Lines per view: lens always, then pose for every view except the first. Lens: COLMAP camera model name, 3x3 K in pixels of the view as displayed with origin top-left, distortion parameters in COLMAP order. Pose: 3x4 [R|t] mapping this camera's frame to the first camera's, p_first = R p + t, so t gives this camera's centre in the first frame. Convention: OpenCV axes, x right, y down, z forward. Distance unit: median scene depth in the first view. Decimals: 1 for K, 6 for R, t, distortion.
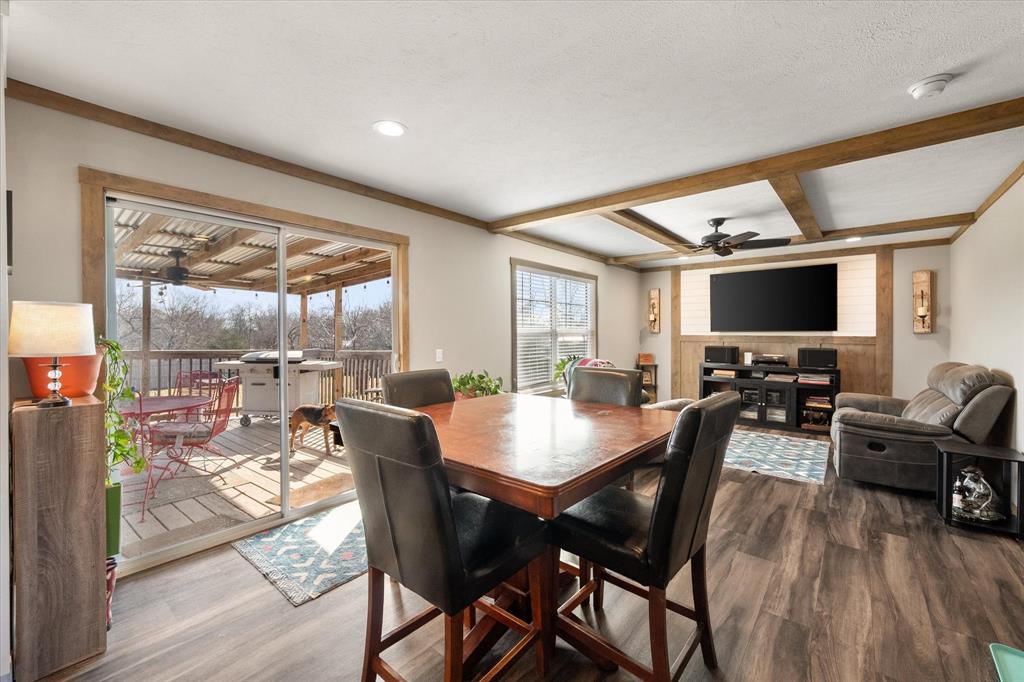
lens RADIAL K [[388.6, 0, 512.0], [0, 388.6, 341.0], [0, 0, 1]] dist [0.005166, -0.000116]
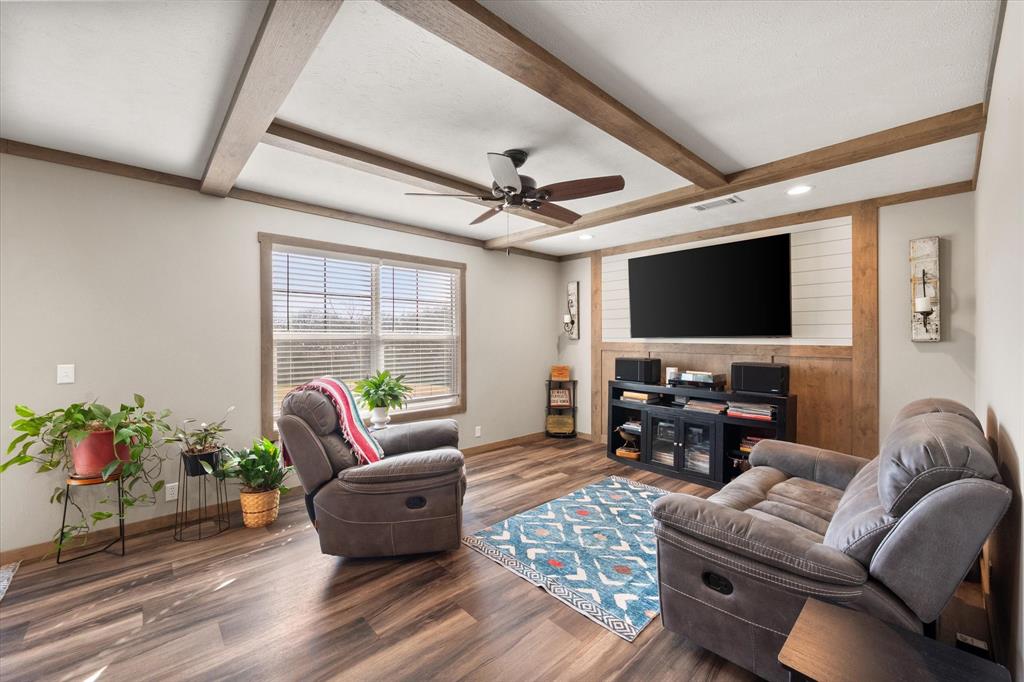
lens RADIAL K [[388.6, 0, 512.0], [0, 388.6, 341.0], [0, 0, 1]] dist [0.005166, -0.000116]
pose [[0.993061, 0.001272, -0.117594, 0.452665], [-0.002570, 0.999937, -0.010888, -0.011069], [0.117573, 0.011115, 0.993002, 0.302395]]
